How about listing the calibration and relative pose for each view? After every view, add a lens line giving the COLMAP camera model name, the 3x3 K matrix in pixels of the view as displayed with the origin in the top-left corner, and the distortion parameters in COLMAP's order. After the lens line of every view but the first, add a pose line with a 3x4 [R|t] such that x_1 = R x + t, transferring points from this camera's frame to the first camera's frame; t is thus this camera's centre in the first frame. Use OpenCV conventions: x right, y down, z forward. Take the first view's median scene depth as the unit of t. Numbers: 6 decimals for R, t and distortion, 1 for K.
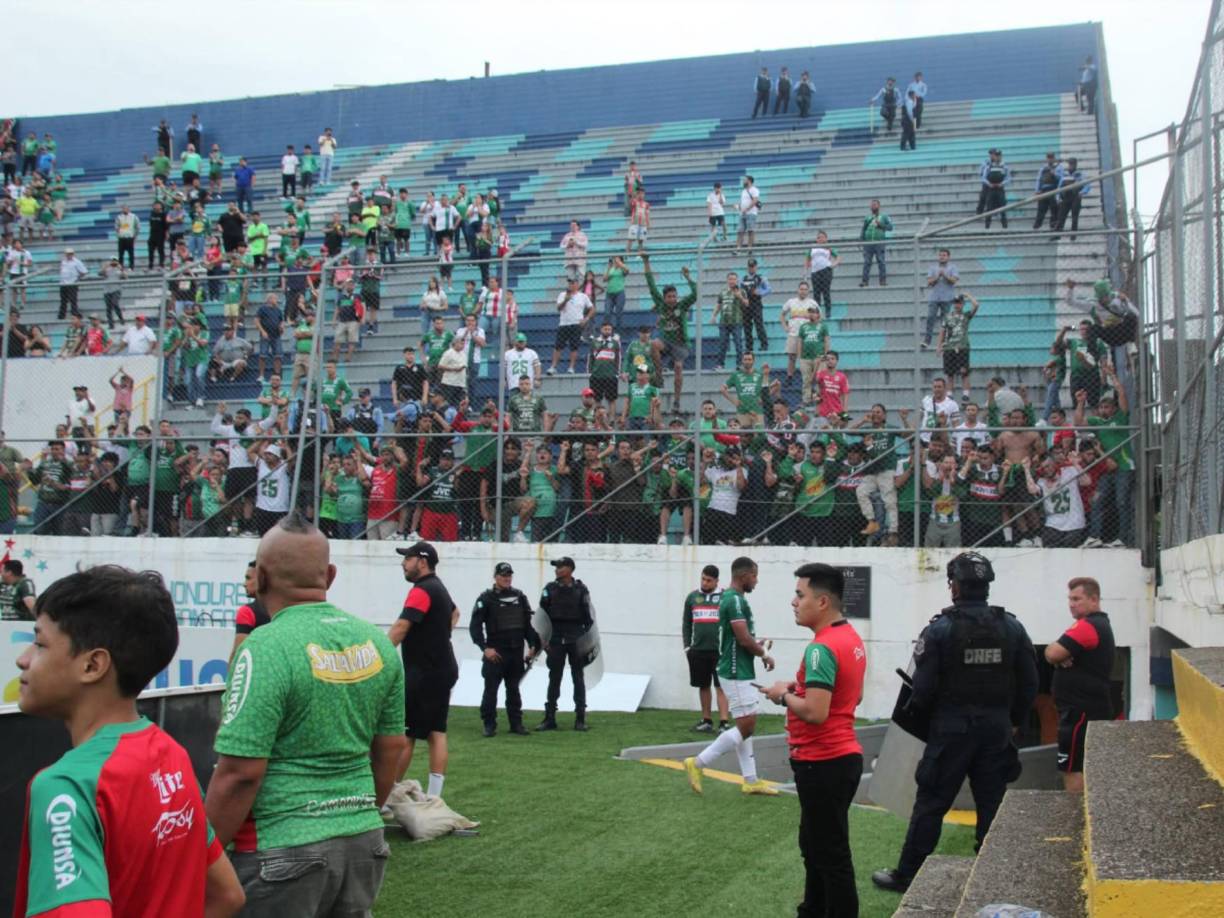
lens RADIAL K [[1900.7, 0, 612.0], [0, 1900.7, 459.0], [0, 0, 1]] dist [-0.003110, -0.109631]
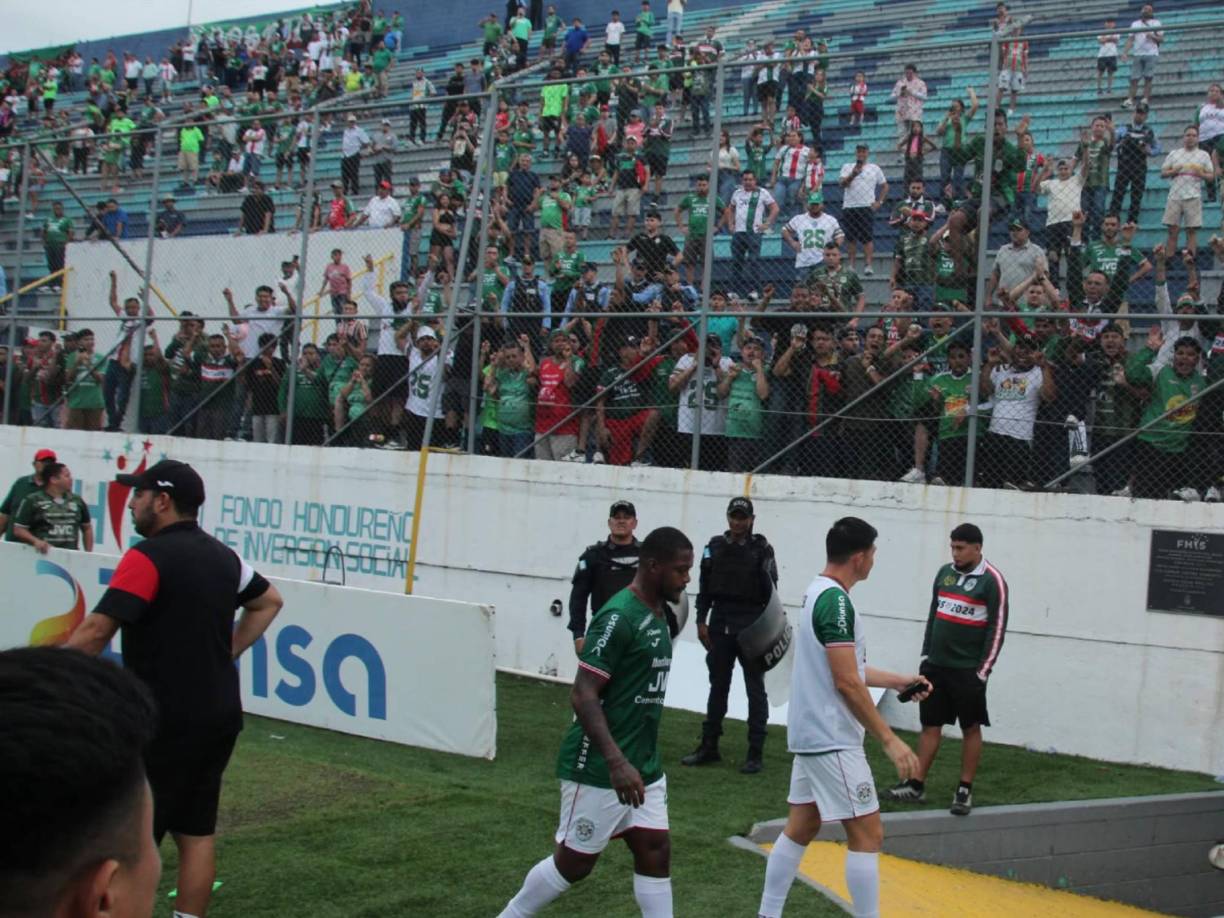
lens RADIAL K [[1817.0, 0, 612.0], [0, 1817.0, 459.0], [0, 0, 1]] dist [-0.233539, 1.303539]
pose [[0.965278, 0.042346, -0.257768, 0.075744], [-0.032249, 0.998543, 0.043273, 0.011207], [0.259225, -0.033458, 0.965237, 0.326886]]
